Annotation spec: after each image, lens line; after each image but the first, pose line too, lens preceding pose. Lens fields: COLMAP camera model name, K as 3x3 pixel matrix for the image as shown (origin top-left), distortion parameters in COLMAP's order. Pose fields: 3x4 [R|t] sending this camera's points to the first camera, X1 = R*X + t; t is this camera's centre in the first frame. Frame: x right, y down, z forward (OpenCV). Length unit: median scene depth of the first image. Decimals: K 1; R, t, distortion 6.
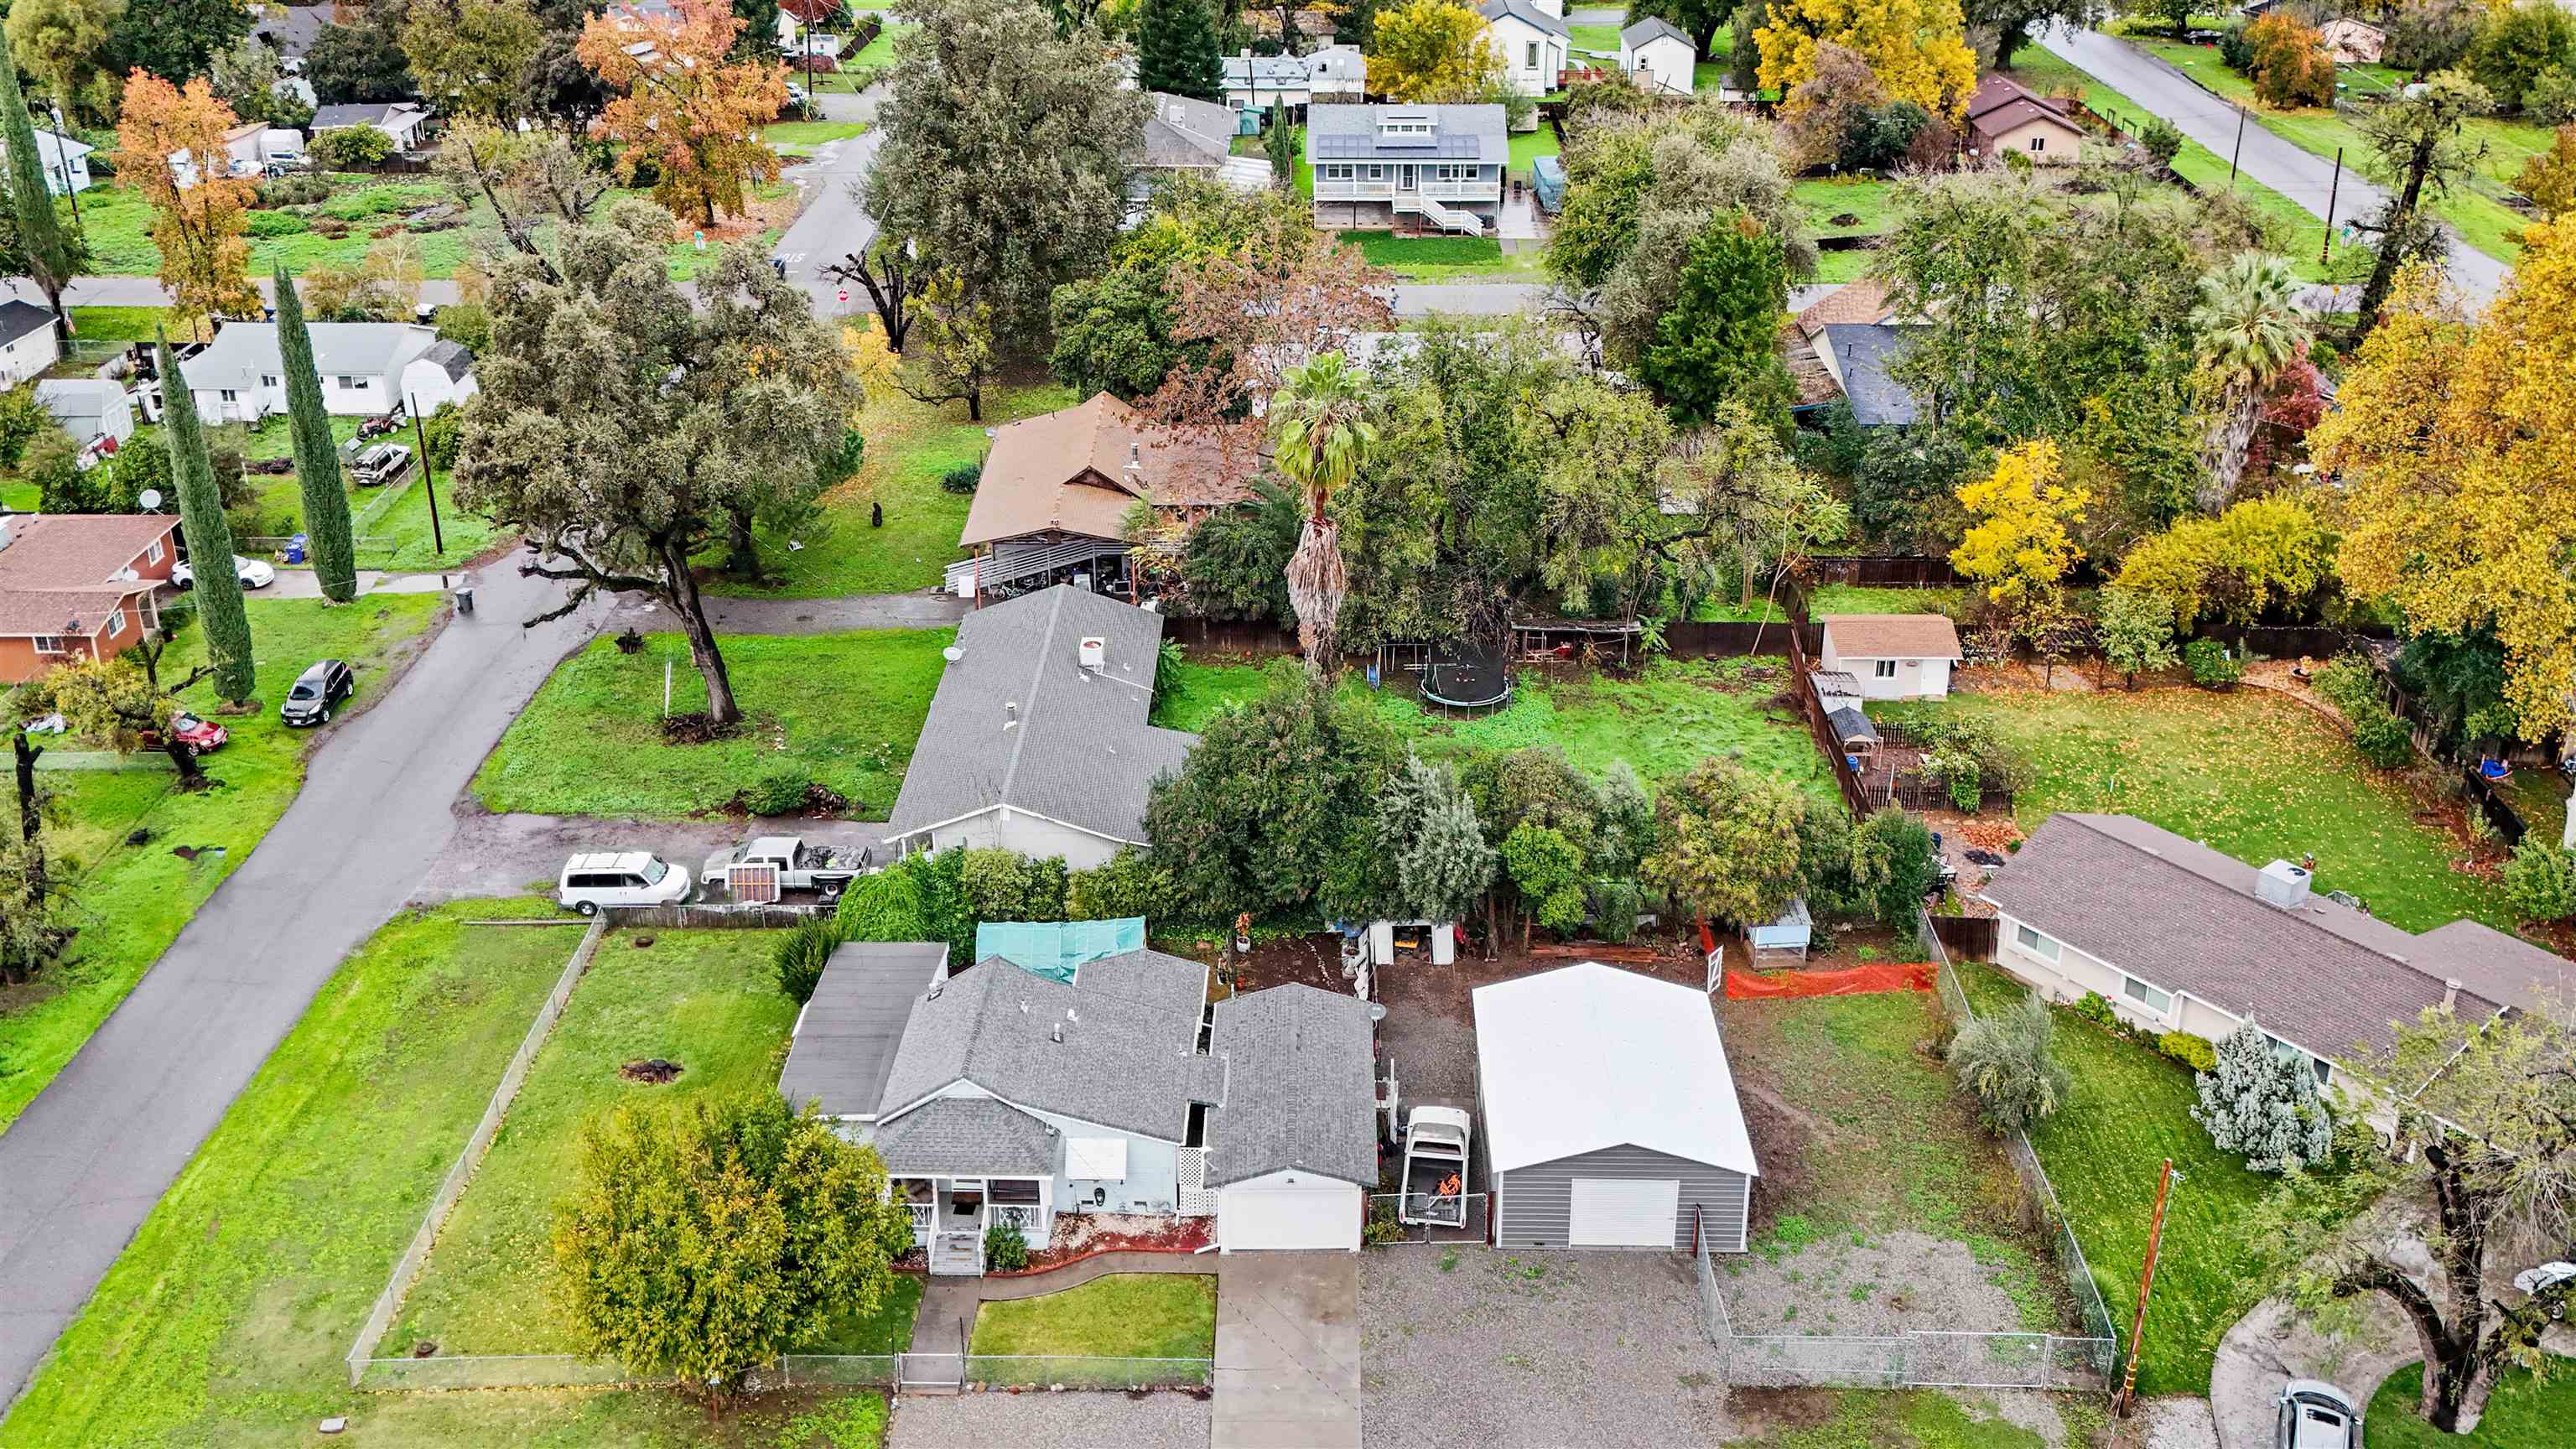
lens RADIAL K [[2319.5, 0, 1284.3], [0, 2319.5, 558.5], [0, 0, 1]] dist [0.131659, -0.258992]
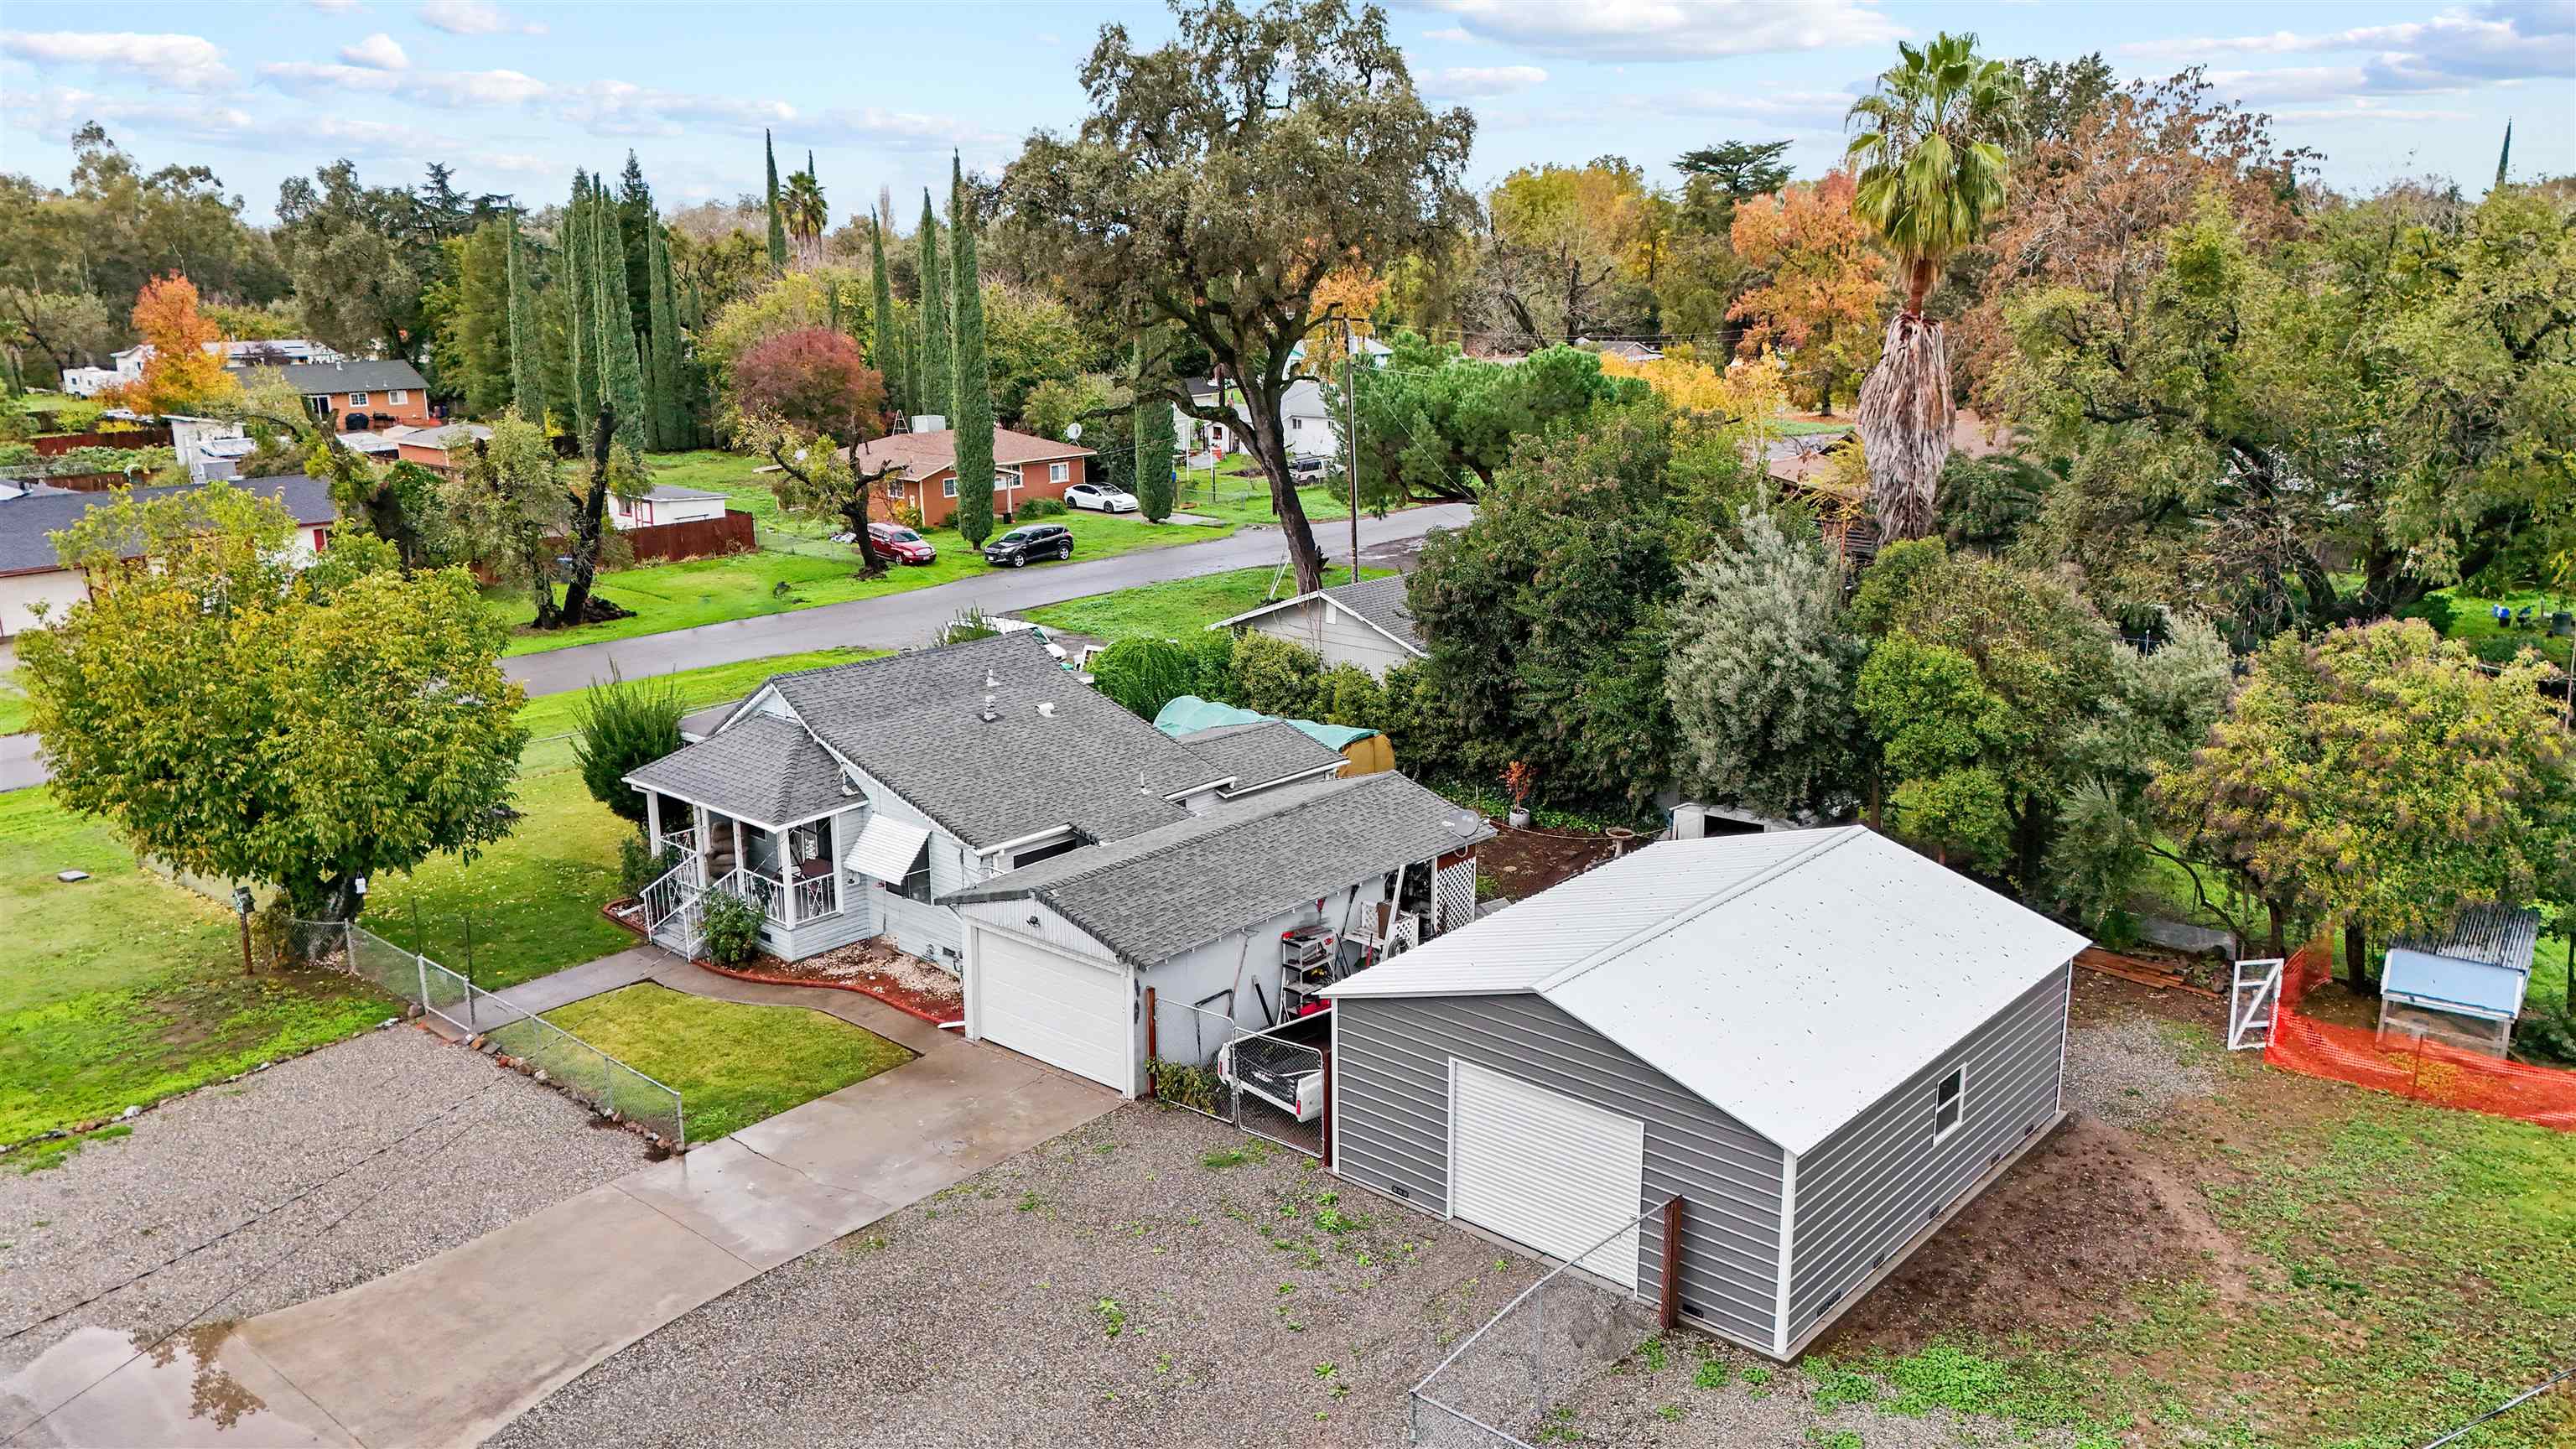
lens RADIAL K [[1904.9, 0, 1299.7], [0, 1904.9, 726.4], [0, 0, 1]] dist [0.054869, -0.005767]
pose [[0.757058, 0.155409, -0.634595, 0.299105], [-0.245621, 0.967746, -0.056026, 0.204958], [0.605420, 0.198285, 0.770811, 0.599491]]
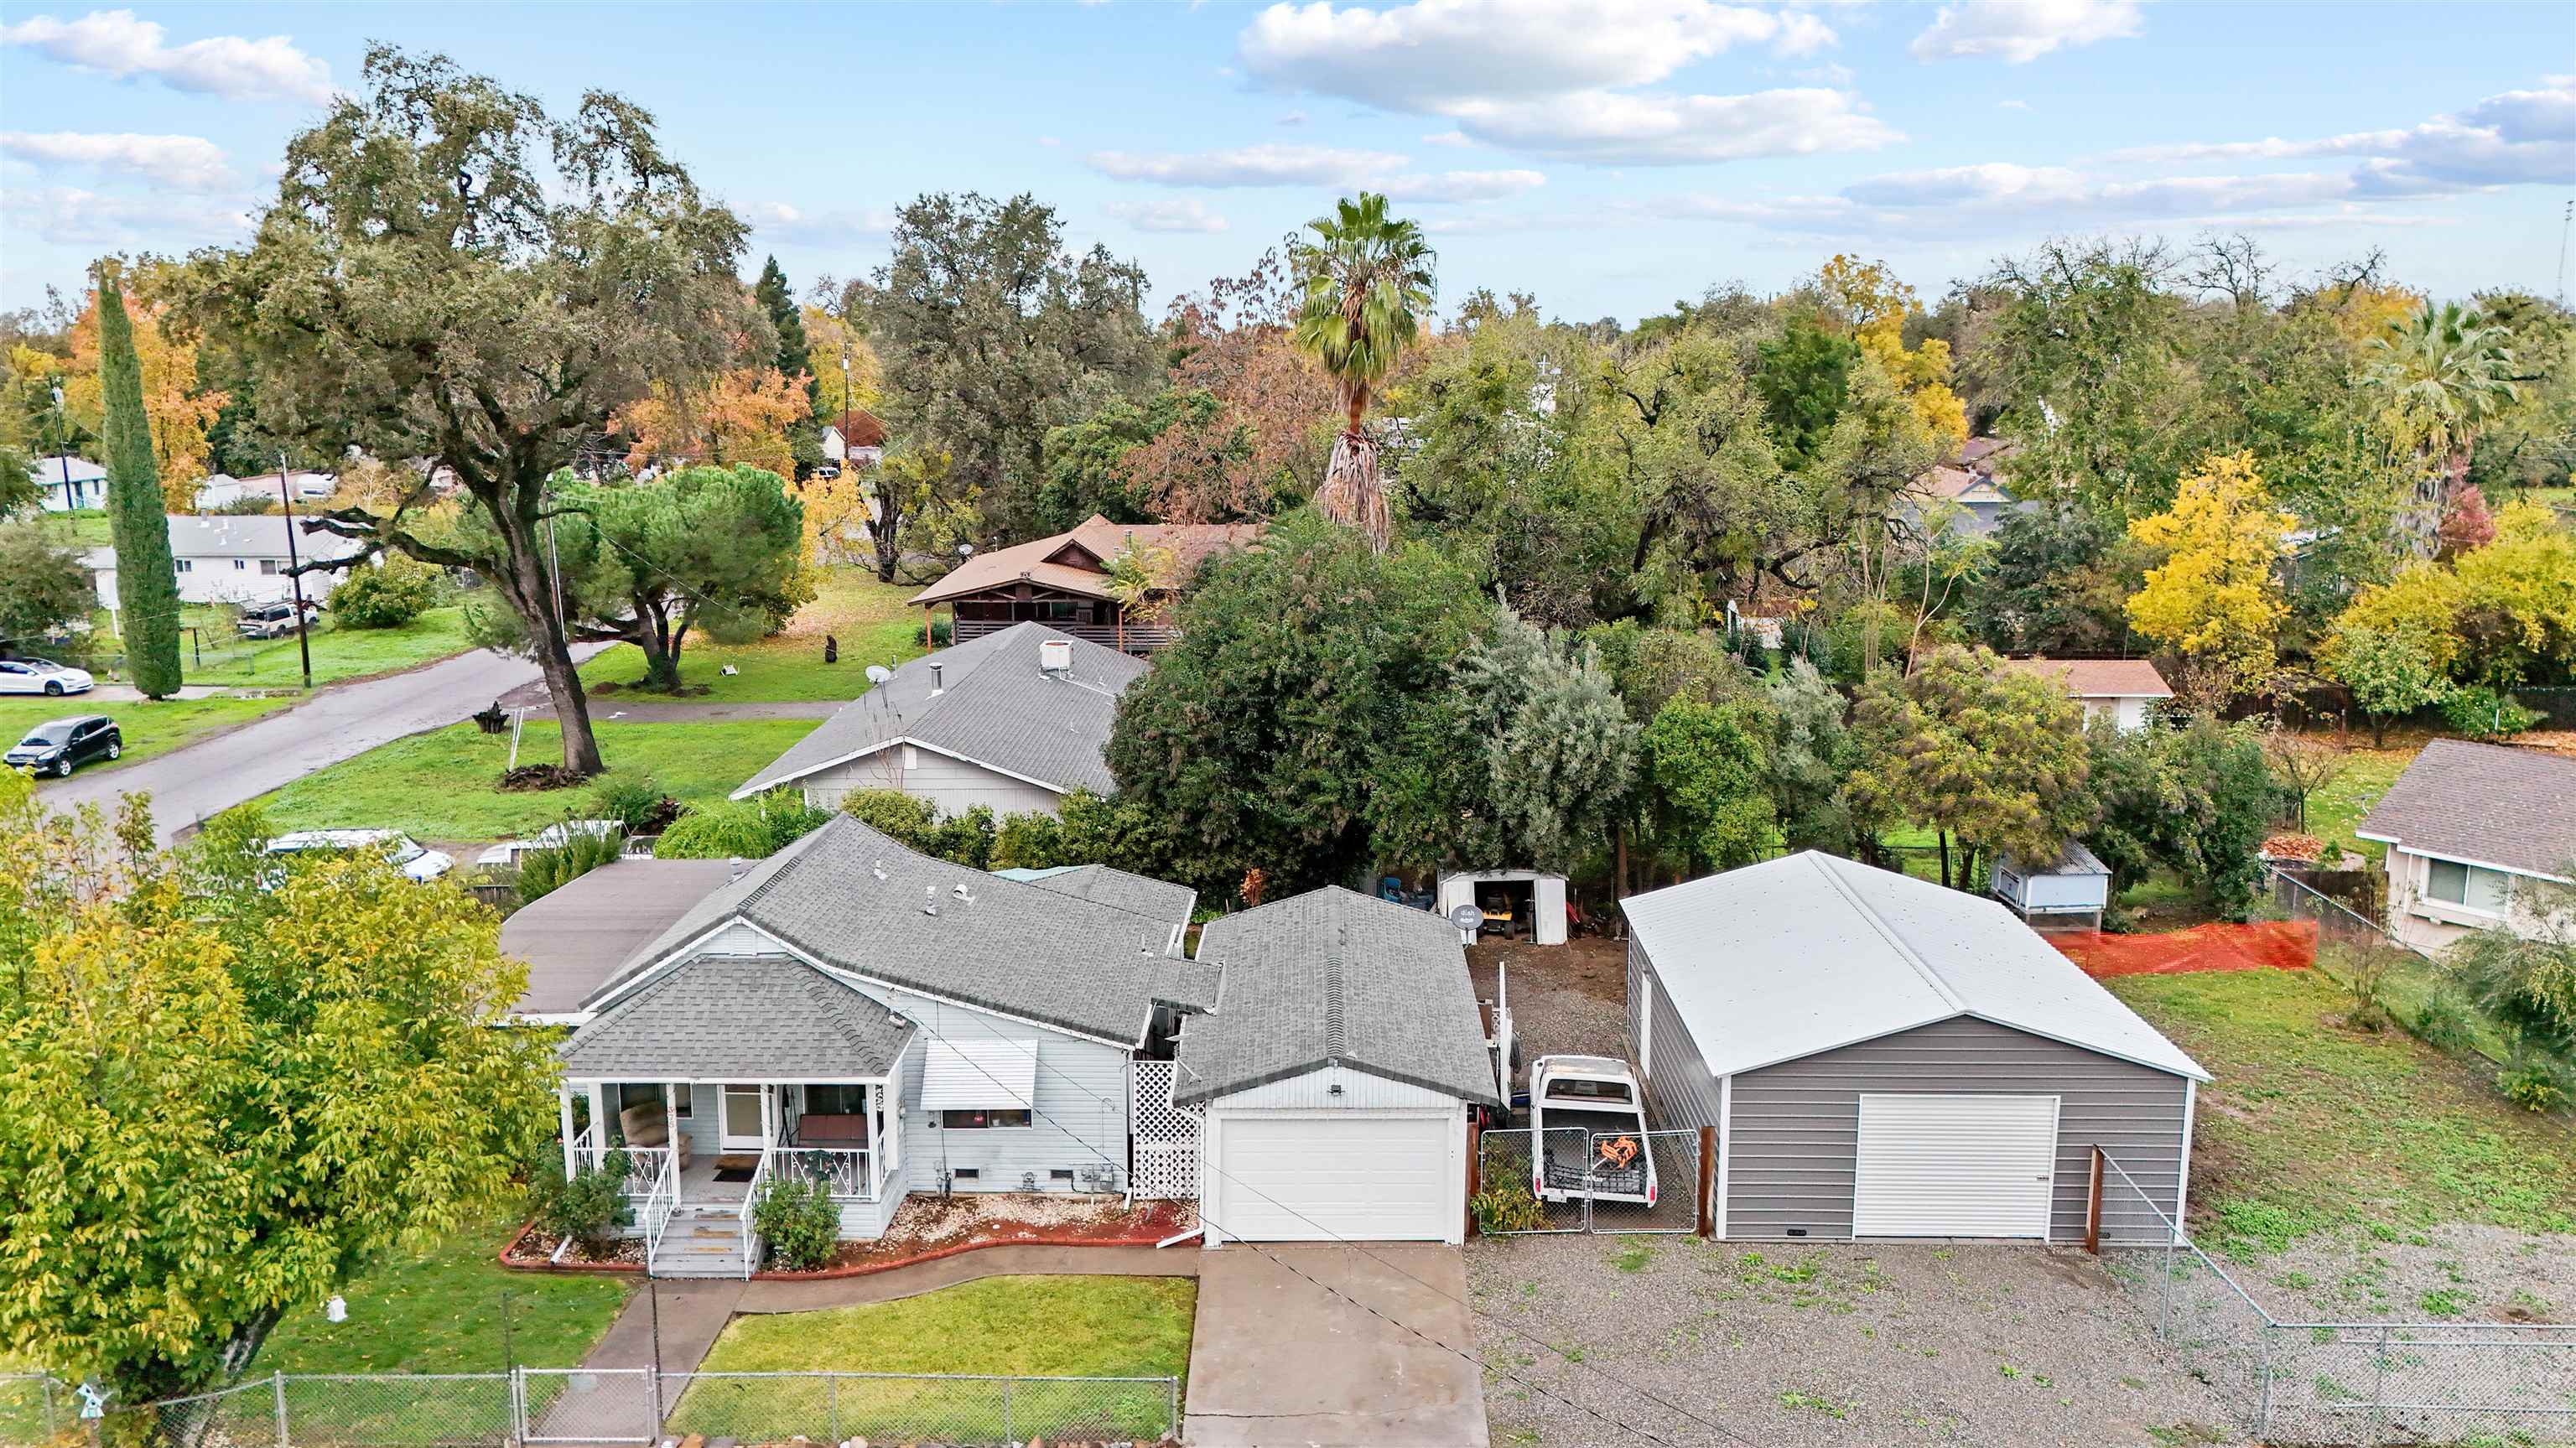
lens RADIAL K [[1919.7, 0, 1300.6], [0, 1919.7, 718.3], [0, 0, 1]] dist [0.080658, -0.070646]
pose [[0.999990, 0.000521, 0.004337, -0.006474], [0.000359, 0.979686, -0.200535, 0.240915], [-0.004354, 0.200535, 0.979677, 0.489262]]
